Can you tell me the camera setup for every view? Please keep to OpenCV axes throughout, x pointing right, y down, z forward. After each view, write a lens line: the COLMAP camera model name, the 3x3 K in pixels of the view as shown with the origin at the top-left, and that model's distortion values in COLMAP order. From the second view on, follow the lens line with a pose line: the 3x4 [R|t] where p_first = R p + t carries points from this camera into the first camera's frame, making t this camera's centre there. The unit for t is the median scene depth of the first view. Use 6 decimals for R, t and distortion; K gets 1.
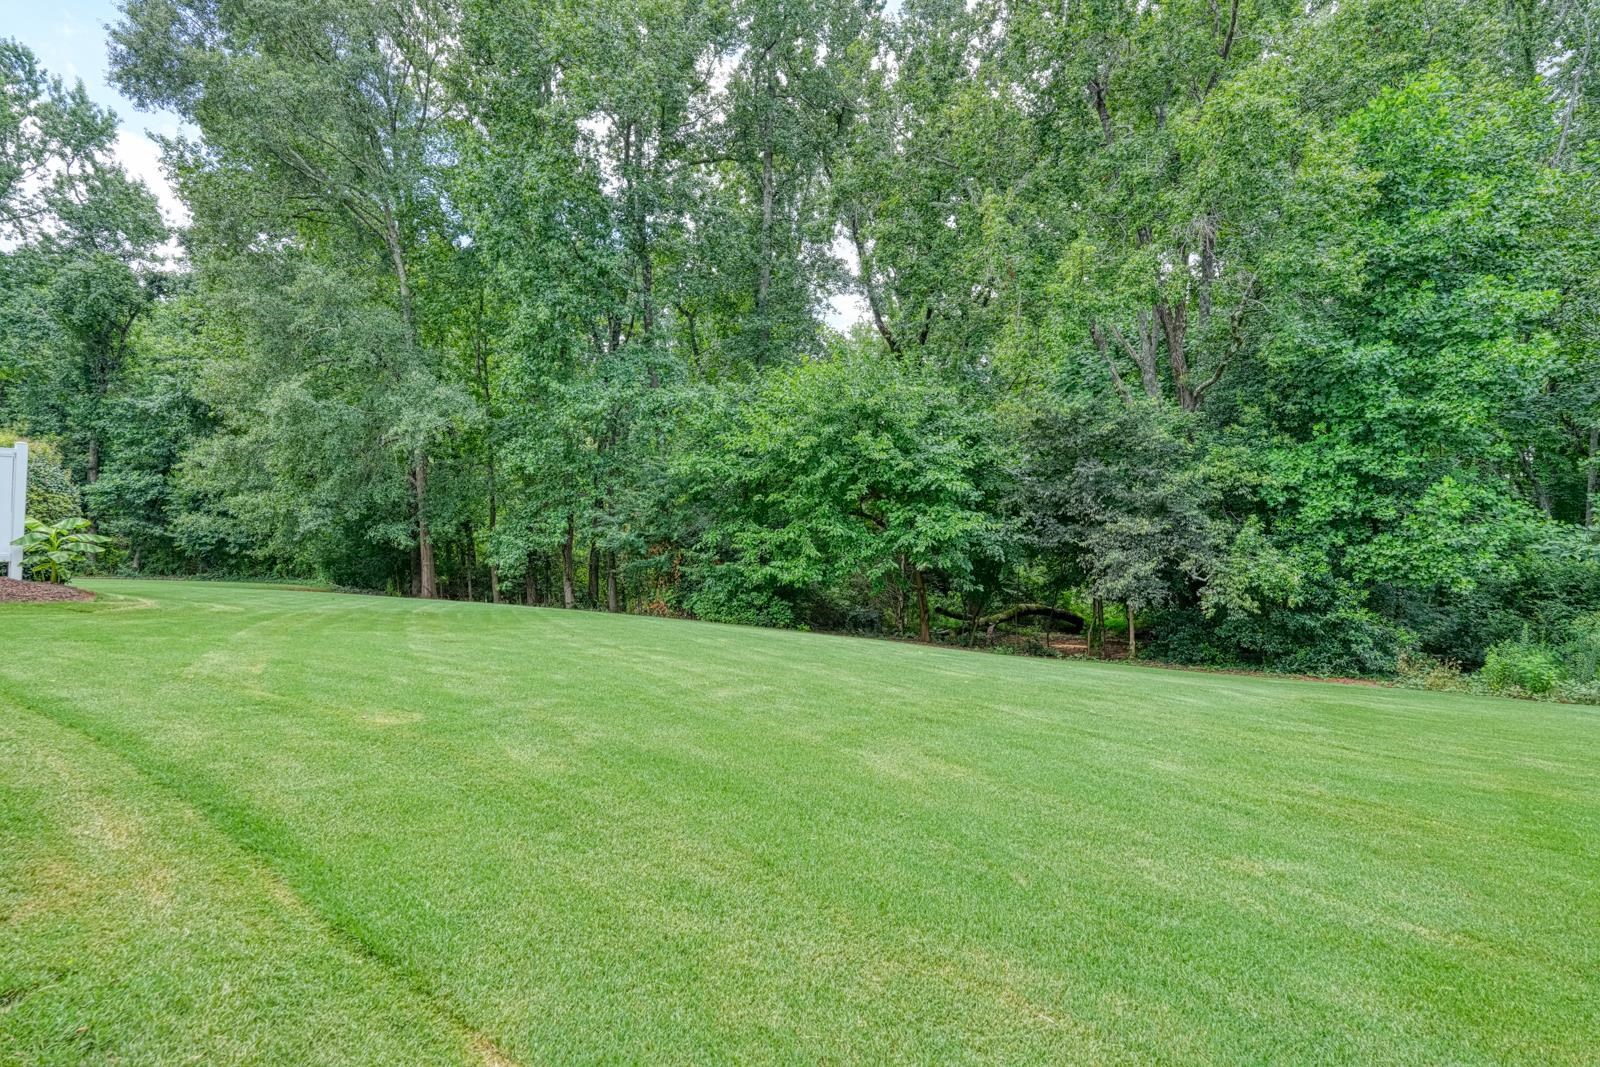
lens RADIAL K [[766.7, 0, 795.4], [0, 766.7, 535.6], [0, 0, 1]] dist [0.001398, 0.000944]
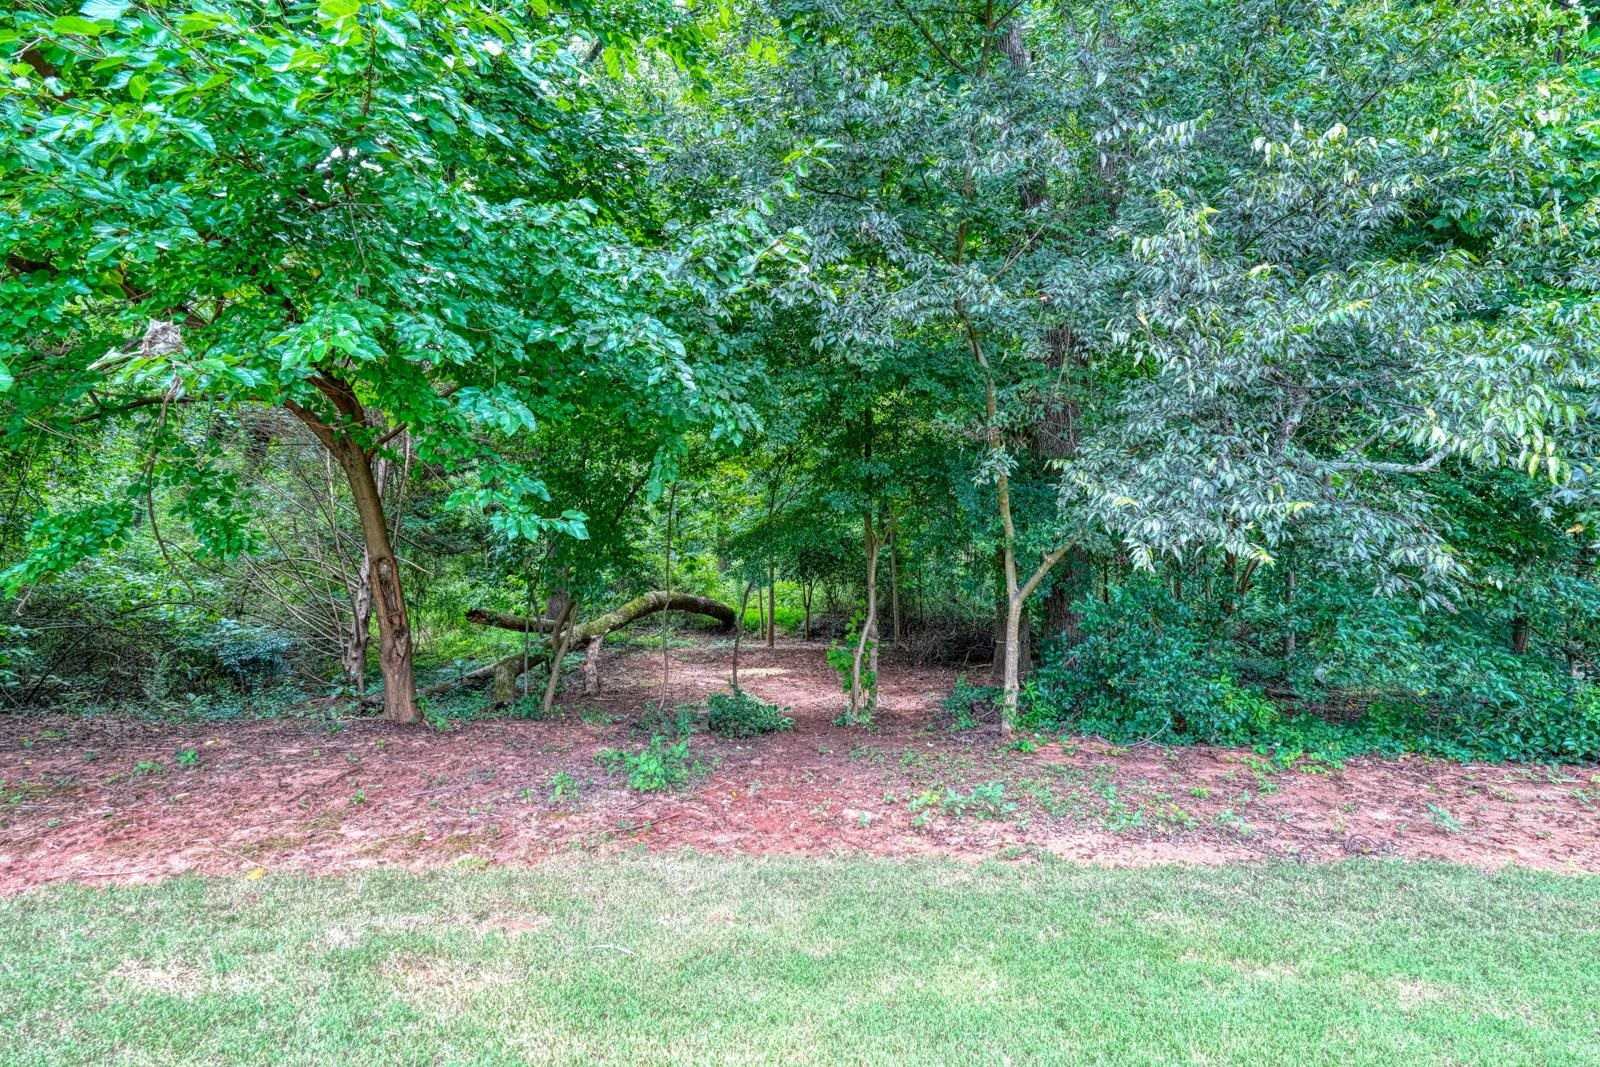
lens RADIAL K [[766.7, 0, 798.2], [0, 766.7, 530.8], [0, 0, 1]] dist [0.001398, 0.000944]
pose [[0.868061, -0.005849, 0.496423, 0.152062], [0.004108, 0.999981, 0.004599, 0.056173], [-0.496441, -0.001952, 0.868068, 0.620742]]
